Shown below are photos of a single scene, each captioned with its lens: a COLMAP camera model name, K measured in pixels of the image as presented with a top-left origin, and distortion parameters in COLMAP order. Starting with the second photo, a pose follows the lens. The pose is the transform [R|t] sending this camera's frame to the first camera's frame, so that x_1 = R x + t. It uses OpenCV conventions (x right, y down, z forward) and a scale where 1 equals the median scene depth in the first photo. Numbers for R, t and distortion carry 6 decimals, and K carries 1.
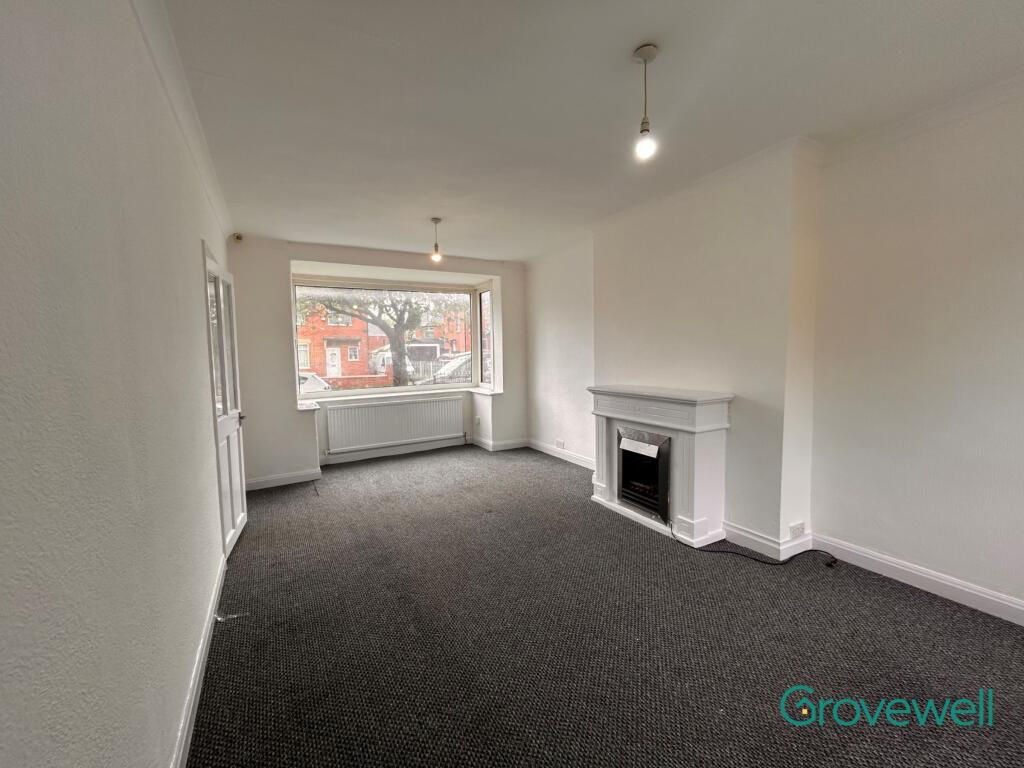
lens RADIAL K [[415.3, 0, 512.2], [0, 415.3, 381.8], [0, 0, 1]] dist [-0.002070, 0.000457]
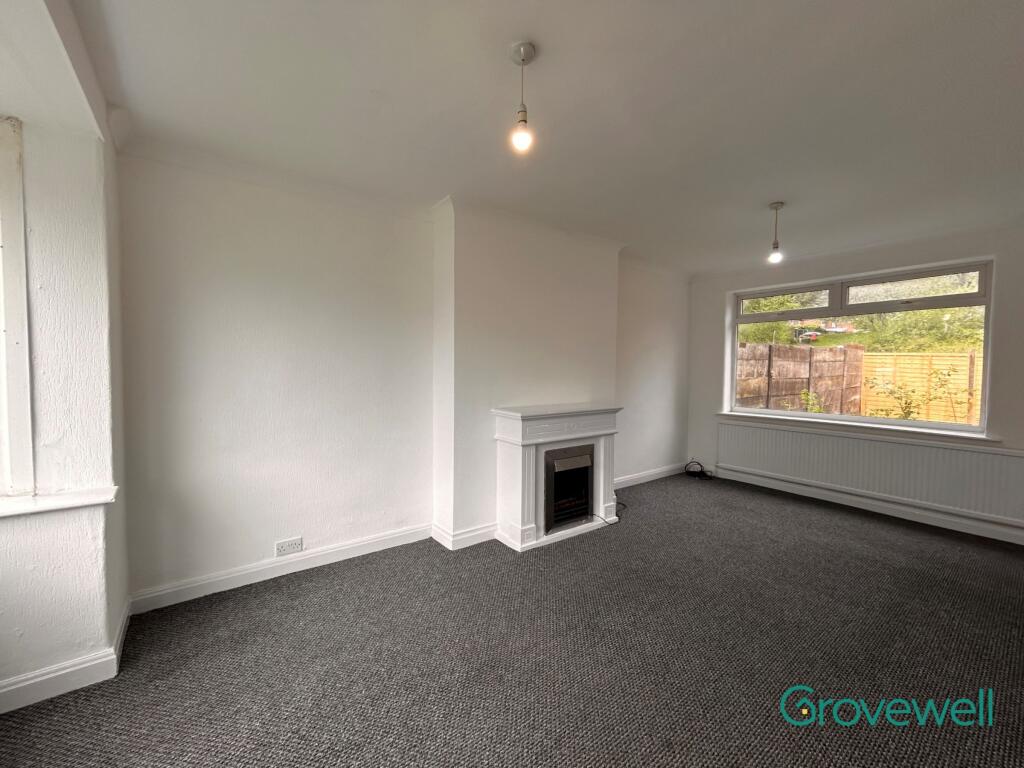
lens RADIAL K [[415.3, 0, 512.2], [0, 415.3, 381.8], [0, 0, 1]] dist [-0.002070, 0.000457]
pose [[-0.129084, -0.012677, 0.991553, -0.596440], [0.067403, 0.997494, 0.021528, -0.064743], [-0.989340, 0.069613, -0.127906, 1.083845]]
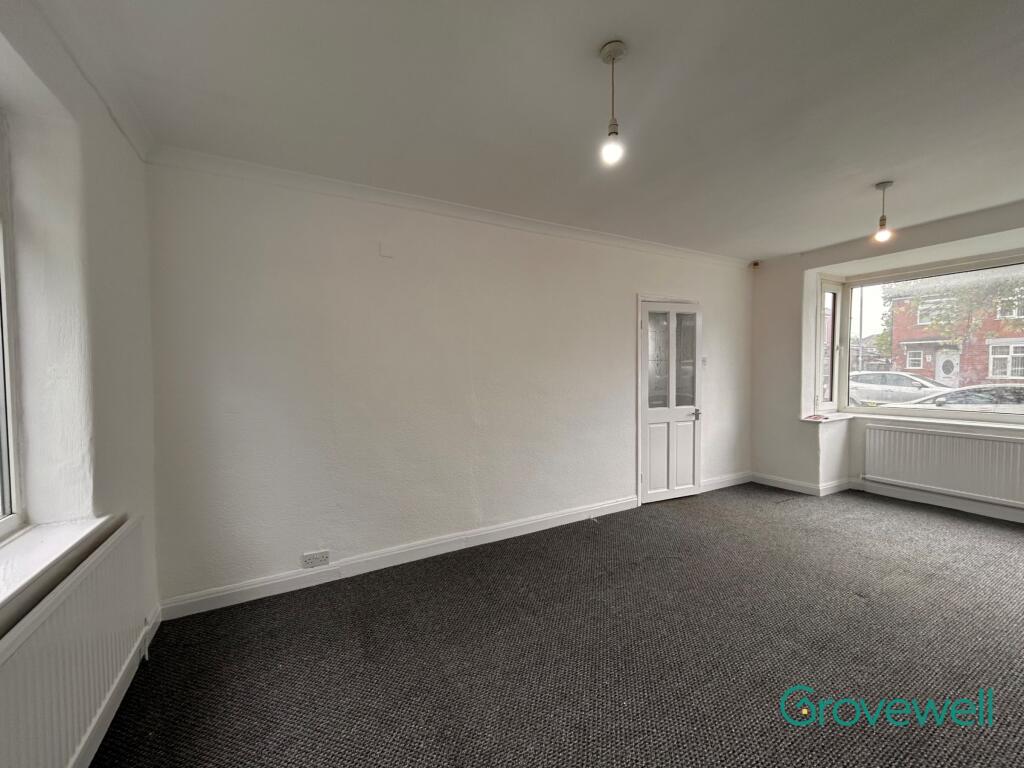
lens RADIAL K [[415.3, 0, 512.2], [0, 415.3, 381.8], [0, 0, 1]] dist [-0.002070, 0.000457]
pose [[-0.014659, 0.054102, -0.998428, 0.574741], [-0.060266, 0.996672, 0.054892, -0.042217], [0.998075, 0.060976, -0.011350, 0.370888]]
